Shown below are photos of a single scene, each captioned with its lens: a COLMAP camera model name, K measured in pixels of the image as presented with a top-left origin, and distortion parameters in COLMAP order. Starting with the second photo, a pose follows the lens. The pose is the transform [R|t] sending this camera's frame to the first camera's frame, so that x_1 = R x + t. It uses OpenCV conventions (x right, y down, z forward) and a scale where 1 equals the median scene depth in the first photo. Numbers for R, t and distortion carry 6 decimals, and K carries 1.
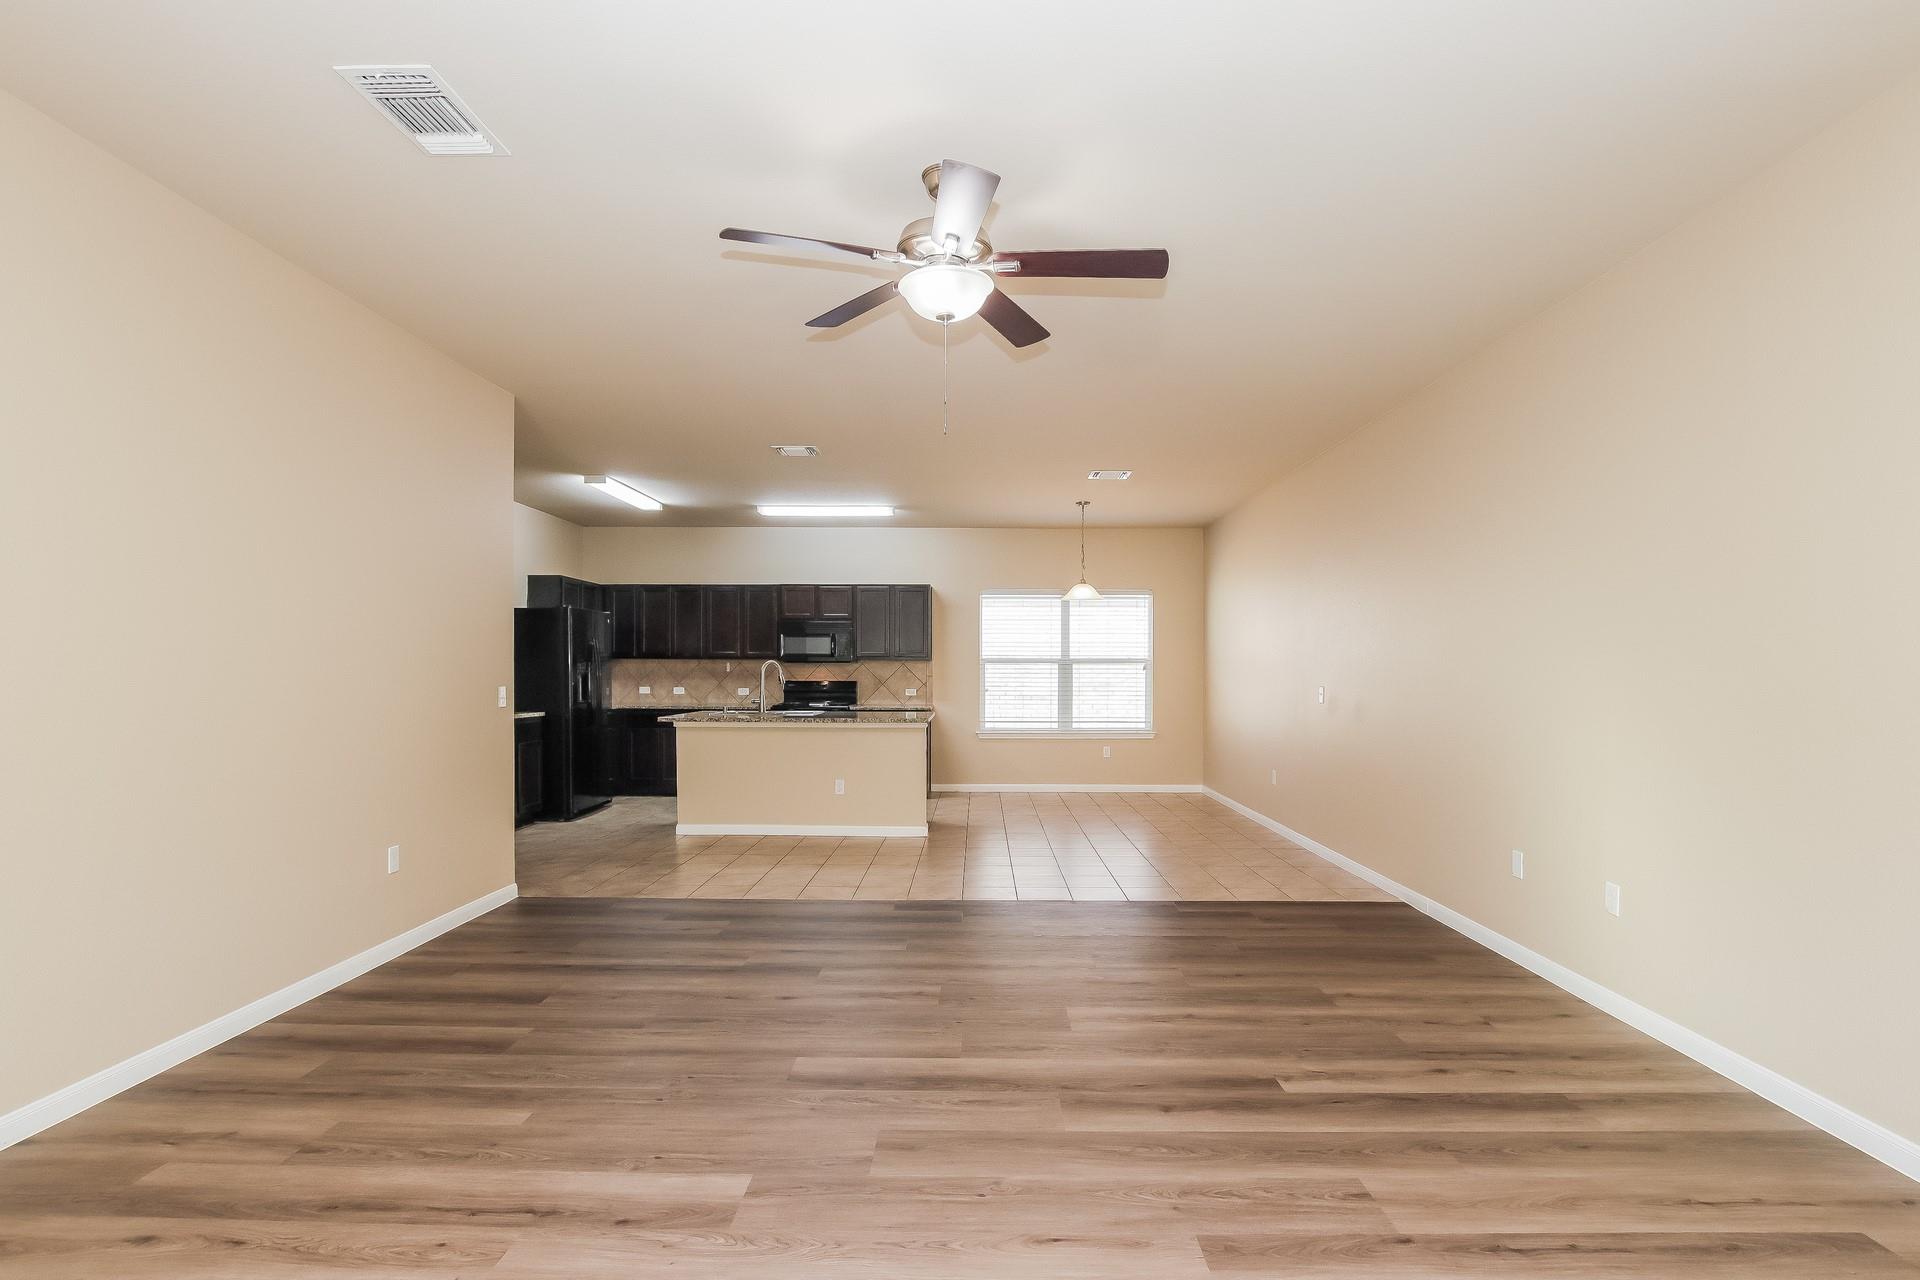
lens RADIAL K [[919.2, 0, 967.4], [0, 919.2, 679.7], [0, 0, 1]] dist [-0.025877, 0.001109]
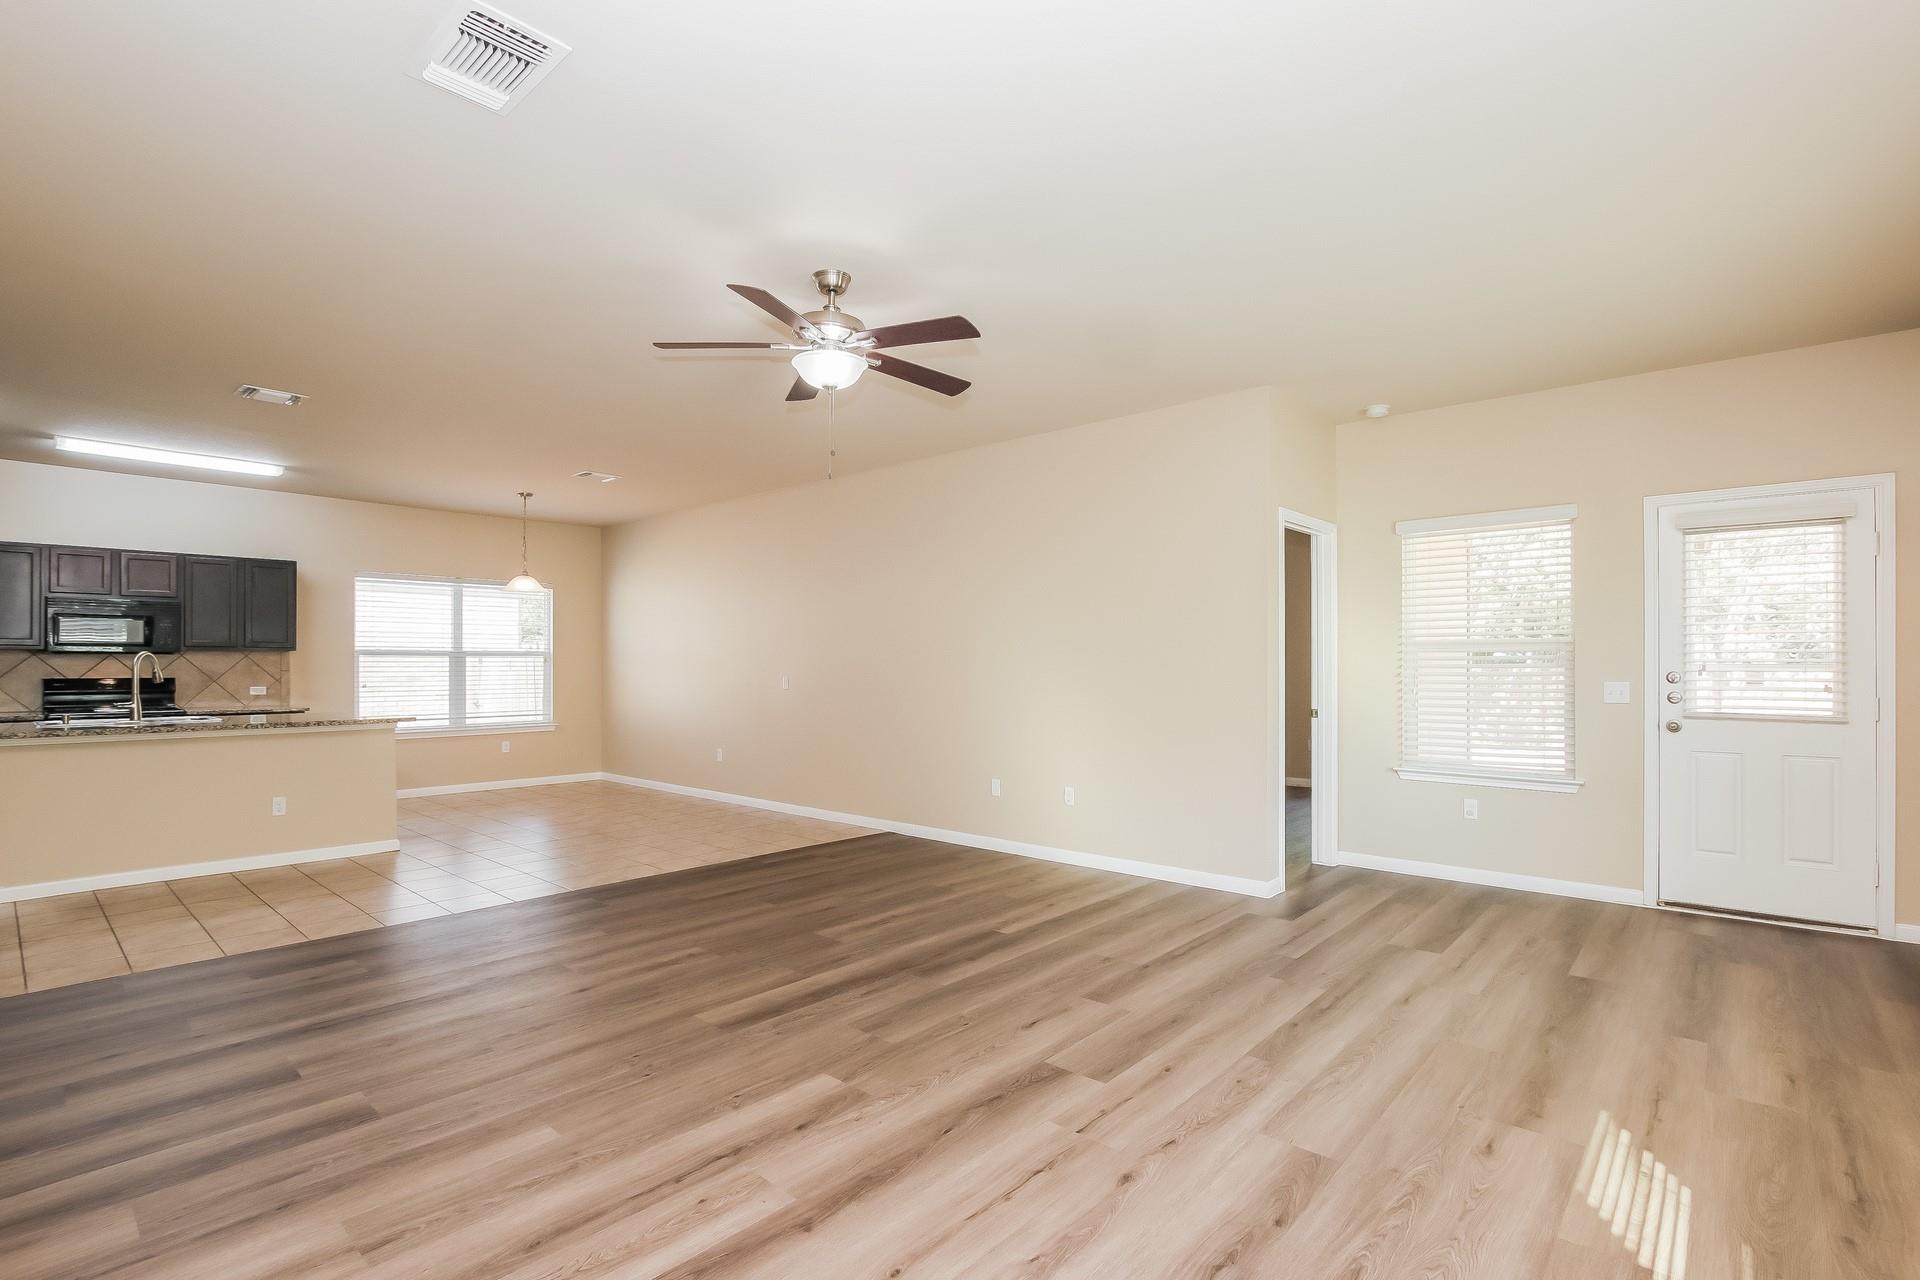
lens RADIAL K [[895.3, 0, 968.5], [0, 895.3, 660.2], [0, 0, 1]] dist [-0.025330, 0.000729]
pose [[0.651517, 0.000271, 0.758634, -0.290169], [0.008894, 0.999928, -0.007996, -0.001756], [-0.758582, 0.011957, 0.651468, 0.015954]]
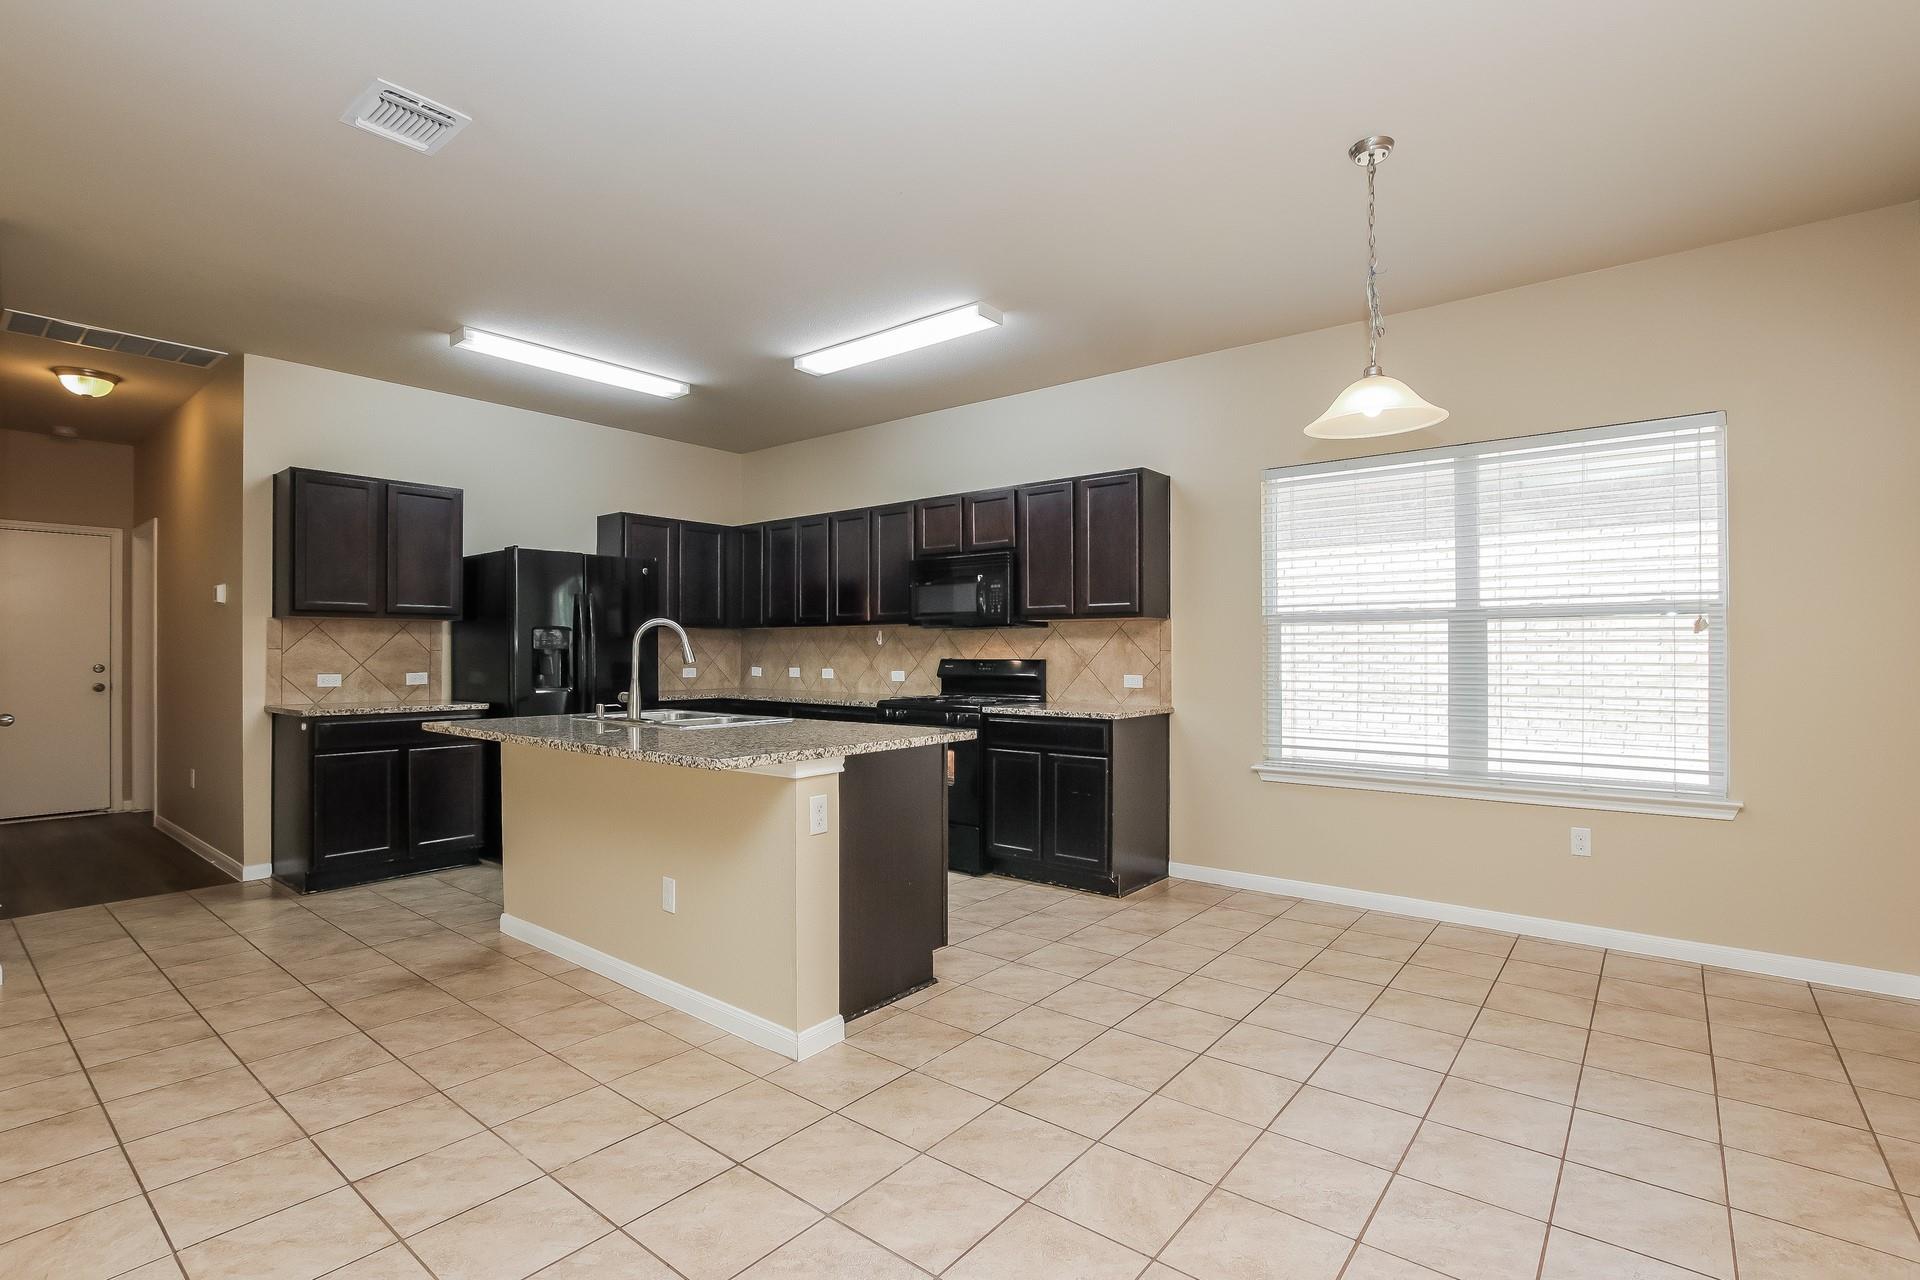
lens RADIAL K [[894.9, 0, 965.0], [0, 894.9, 647.5], [0, 0, 1]] dist [-0.028209, 0.000213]
pose [[0.792581, -0.006457, -0.609732, 0.207066], [-0.002290, 0.999905, -0.013566, 0.001846], [0.609762, 0.012149, 0.792491, 0.641102]]
